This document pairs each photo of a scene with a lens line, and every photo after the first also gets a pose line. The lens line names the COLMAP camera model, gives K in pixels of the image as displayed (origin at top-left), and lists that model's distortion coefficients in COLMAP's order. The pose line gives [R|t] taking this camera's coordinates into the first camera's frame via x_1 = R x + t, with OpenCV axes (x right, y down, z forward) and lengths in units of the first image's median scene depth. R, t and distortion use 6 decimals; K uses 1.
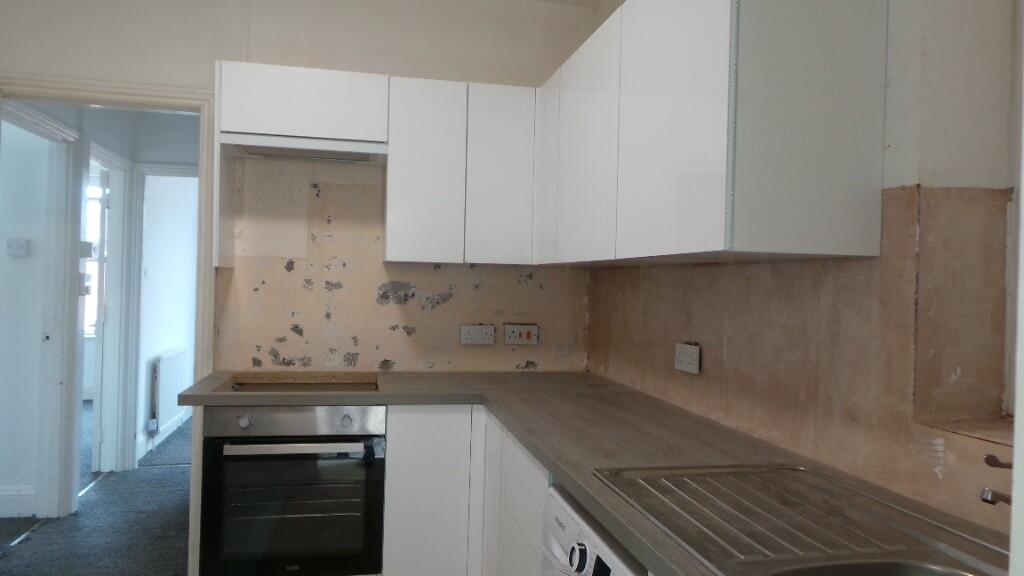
lens RADIAL K [[712.5, 0, 512.0], [0, 712.5, 288.0], [0, 0, 1]] dist [-0.000240, 0.000926]
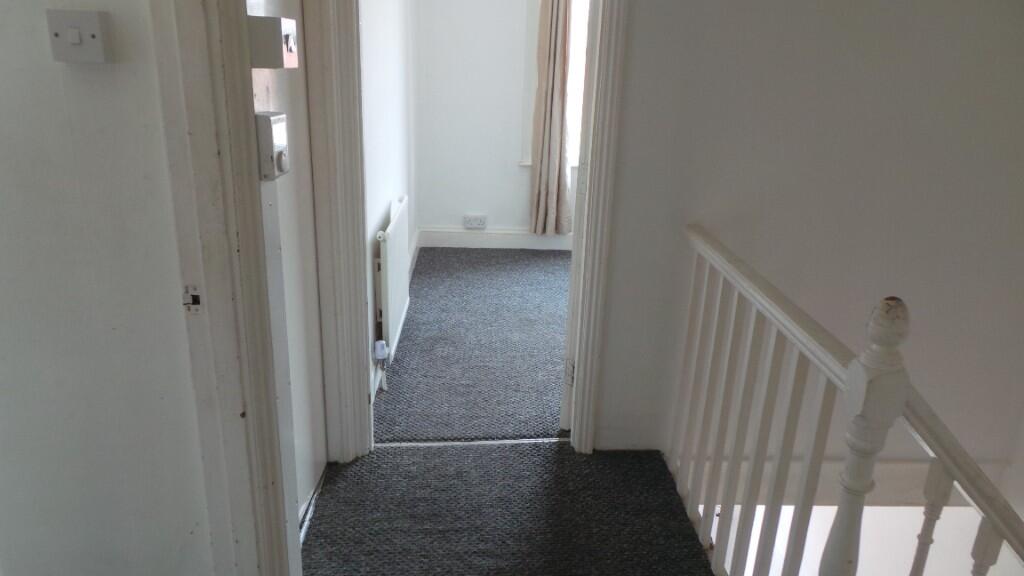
lens RADIAL K [[712.5, 0, 512.0], [0, 712.5, 288.0], [0, 0, 1]] dist [-0.000240, 0.000926]
pose [[0.984235, 0.052892, -0.168773, -0.420795], [-0.000610, 0.955247, 0.295810, -0.043052], [0.176866, -0.291043, 0.940219, 0.670890]]
